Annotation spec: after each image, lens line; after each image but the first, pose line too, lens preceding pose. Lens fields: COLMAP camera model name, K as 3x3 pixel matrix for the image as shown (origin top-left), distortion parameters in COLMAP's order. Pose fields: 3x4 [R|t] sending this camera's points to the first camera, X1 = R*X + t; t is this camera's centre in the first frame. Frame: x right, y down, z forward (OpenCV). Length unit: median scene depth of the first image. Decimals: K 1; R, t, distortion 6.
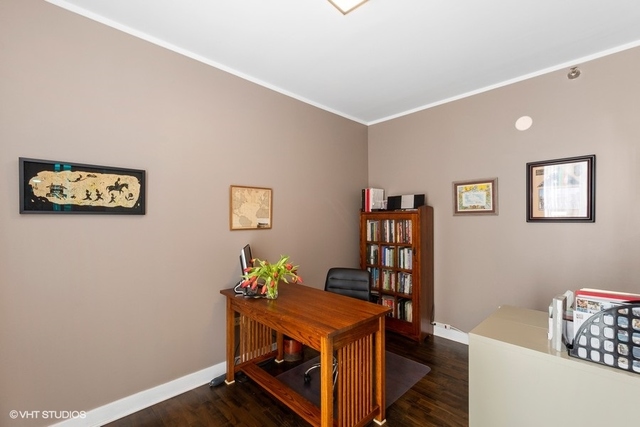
lens RADIAL K [[281.4, 0, 319.8], [0, 281.4, 215.1], [0, 0, 1]] dist [-0.002942, -0.000402]
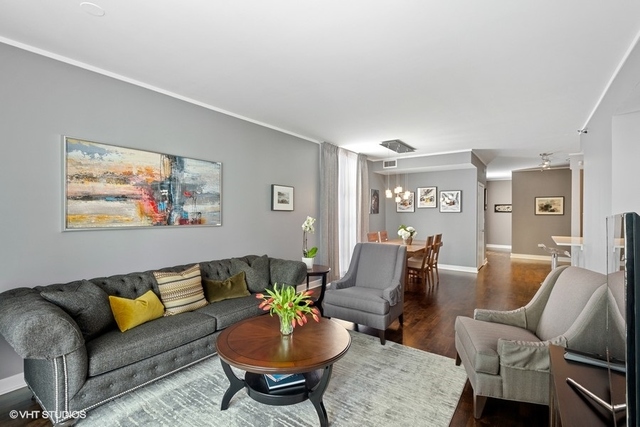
lens RADIAL K [[298.3, 0, 320.7], [0, 298.3, 214.3], [0, 0, 1]] dist [0.000877, 0.000745]
pose [[0.174952, 0.006470, -0.984556, 4.965840], [0.002028, 0.999974, 0.006932, -0.017275], [0.984575, -0.003210, 0.174934, -4.128537]]
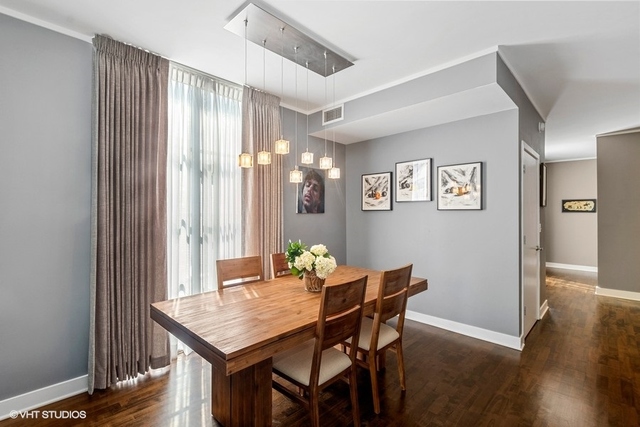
lens RADIAL K [[298.3, 0, 319.5], [0, 298.3, 211.3], [0, 0, 1]] dist [0.000877, 0.000745]
pose [[0.021856, -0.007297, -0.999734, 3.226244], [0.000871, 0.999973, -0.007279, 0.008786], [0.999761, -0.000712, 0.021862, -2.659668]]
